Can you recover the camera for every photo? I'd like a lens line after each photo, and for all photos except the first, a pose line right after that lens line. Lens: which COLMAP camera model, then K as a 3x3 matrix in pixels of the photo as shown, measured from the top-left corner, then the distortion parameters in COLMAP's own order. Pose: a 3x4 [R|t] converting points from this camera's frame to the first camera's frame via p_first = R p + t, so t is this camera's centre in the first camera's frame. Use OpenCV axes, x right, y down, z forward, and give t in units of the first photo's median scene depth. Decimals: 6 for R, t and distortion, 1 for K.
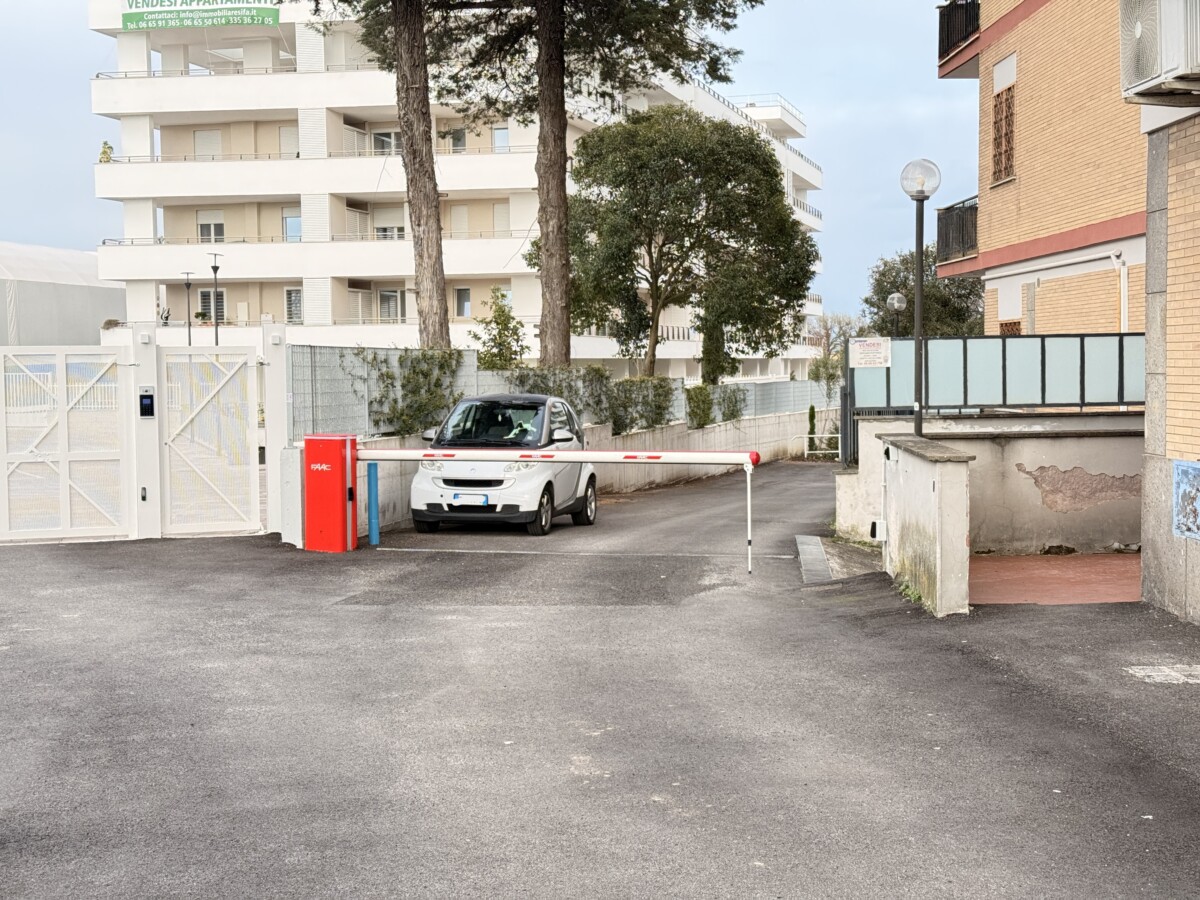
lens RADIAL K [[1677.7, 0, 606.6], [0, 1677.7, 446.3], [0, 0, 1]] dist [0.118734, 0.000000]
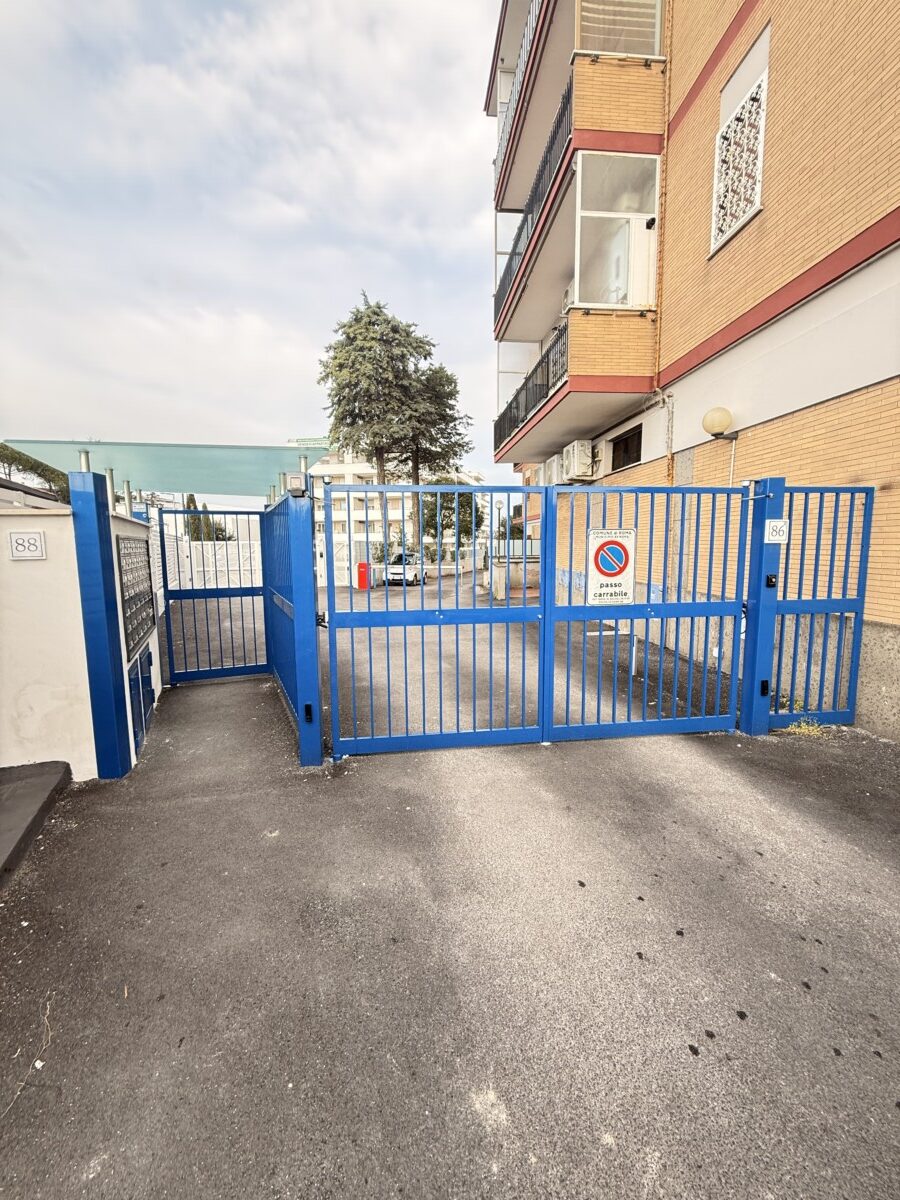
lens RADIAL K [[471.9, 0, 451.5], [0, 471.9, 596.4], [0, 0, 1]] dist [0.002297, -0.000490]
pose [[0.998946, -0.000608, 0.045905, 0.000677], [-0.002226, 0.998094, 0.061671, 0.004974], [-0.045855, -0.061708, 0.997040, -0.176729]]
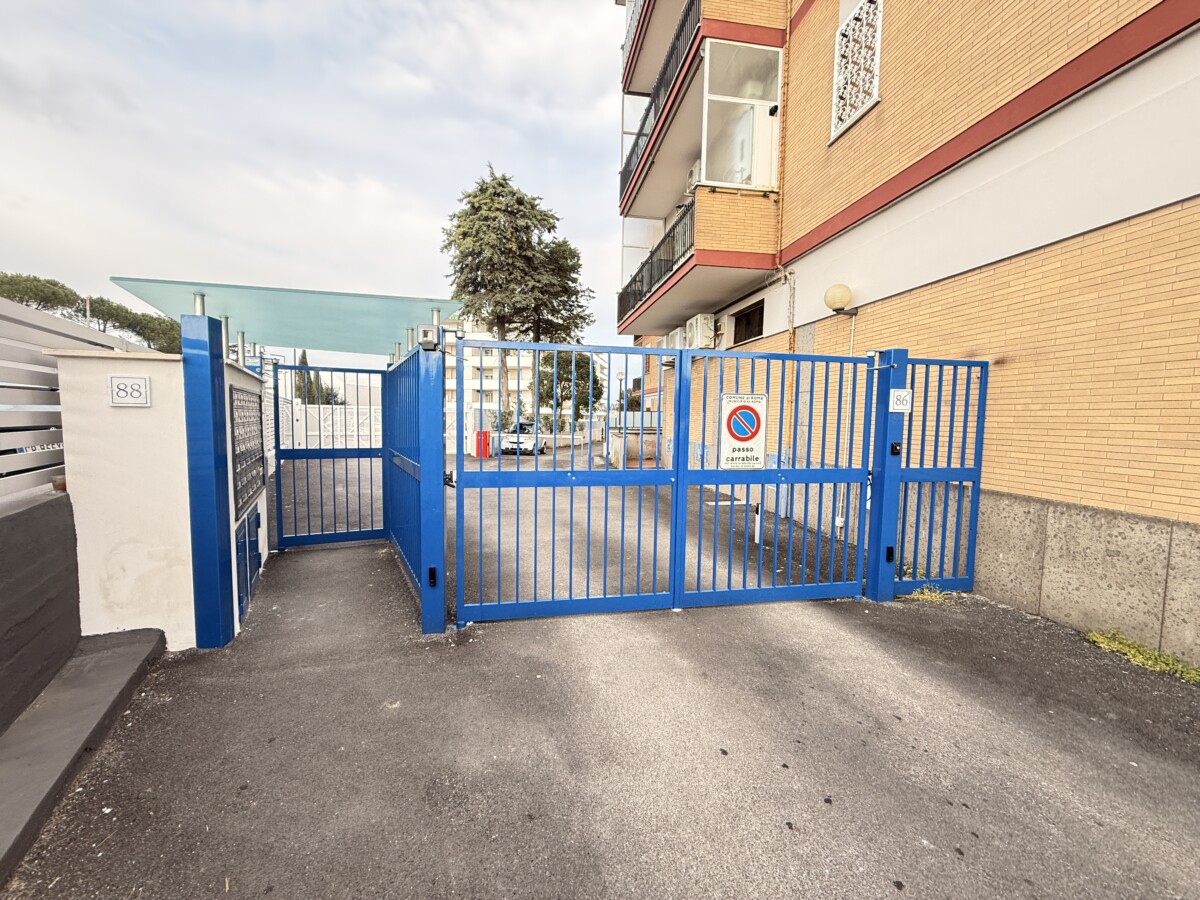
lens RADIAL K [[471.9, 0, 598.5], [0, 471.9, 449.1], [0, 0, 1]] dist [0.002297, -0.000490]
pose [[0.993843, 0.021484, 0.108695, -0.005067], [-0.023752, 0.999525, 0.019612, 0.009380], [-0.108222, -0.022073, 0.993882, -0.173100]]
